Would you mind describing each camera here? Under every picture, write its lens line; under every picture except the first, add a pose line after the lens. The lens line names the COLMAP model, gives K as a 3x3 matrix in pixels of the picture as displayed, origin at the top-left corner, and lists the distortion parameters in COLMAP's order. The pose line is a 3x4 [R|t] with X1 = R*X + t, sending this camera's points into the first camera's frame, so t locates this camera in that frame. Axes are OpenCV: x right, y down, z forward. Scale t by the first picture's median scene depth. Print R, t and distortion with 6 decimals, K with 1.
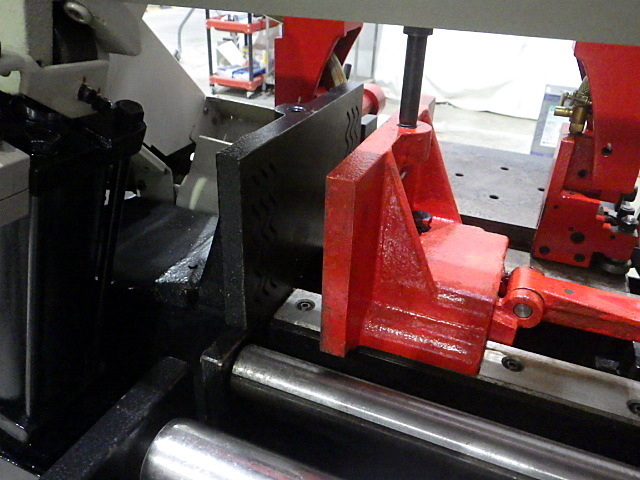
lens RADIAL K [[529.8, 0, 323.0], [0, 529.8, 241.7], [0, 0, 1]] dist [-0.009950, 0.004109]
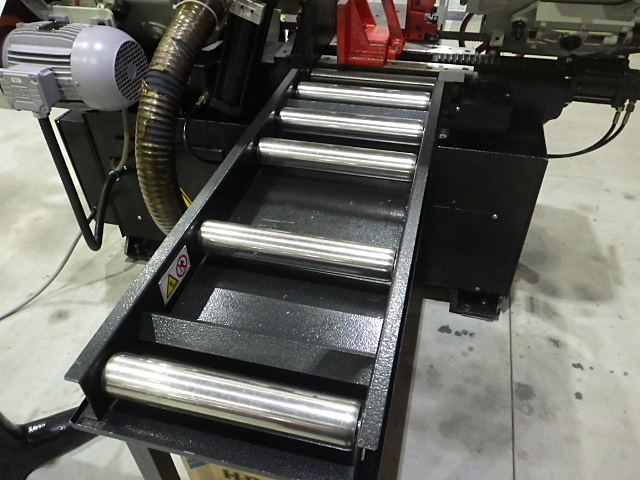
lens RADIAL K [[529.8, 0, 323.0], [0, 529.8, 241.7], [0, 0, 1]] dist [-0.009950, 0.004109]
pose [[0.987580, -0.133829, 0.082315, -0.404266], [0.114764, 0.972258, 0.203823, 0.470715], [-0.107308, -0.191845, 0.975541, -1.923937]]
